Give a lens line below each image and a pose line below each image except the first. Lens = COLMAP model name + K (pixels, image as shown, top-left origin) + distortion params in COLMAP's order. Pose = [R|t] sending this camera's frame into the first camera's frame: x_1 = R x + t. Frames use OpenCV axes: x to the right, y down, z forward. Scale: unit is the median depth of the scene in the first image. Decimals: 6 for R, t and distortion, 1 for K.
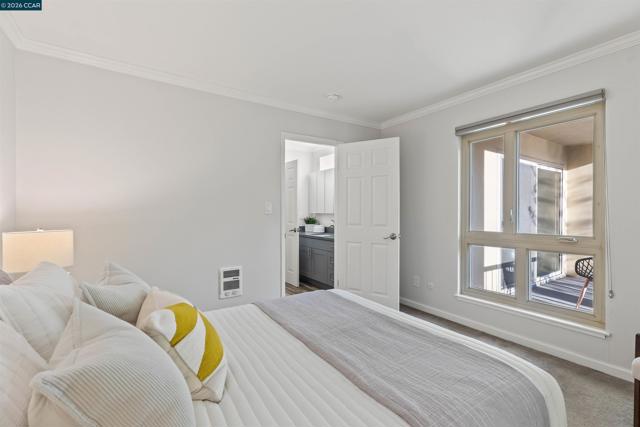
lens RADIAL K [[283.6, 0, 322.8], [0, 283.6, 211.4], [0, 0, 1]] dist [0.002217, 0.000469]
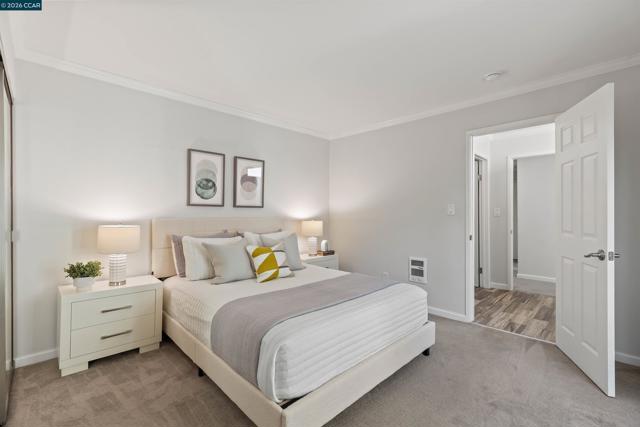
lens RADIAL K [[283.6, 0, 322.8], [0, 283.6, 211.4], [0, 0, 1]] dist [0.002217, 0.000469]
pose [[0.198834, -0.004209, -0.980024, 0.783854], [-0.002793, 0.999984, -0.004862, 0.002854], [0.980029, 0.003704, 0.198819, 0.347980]]
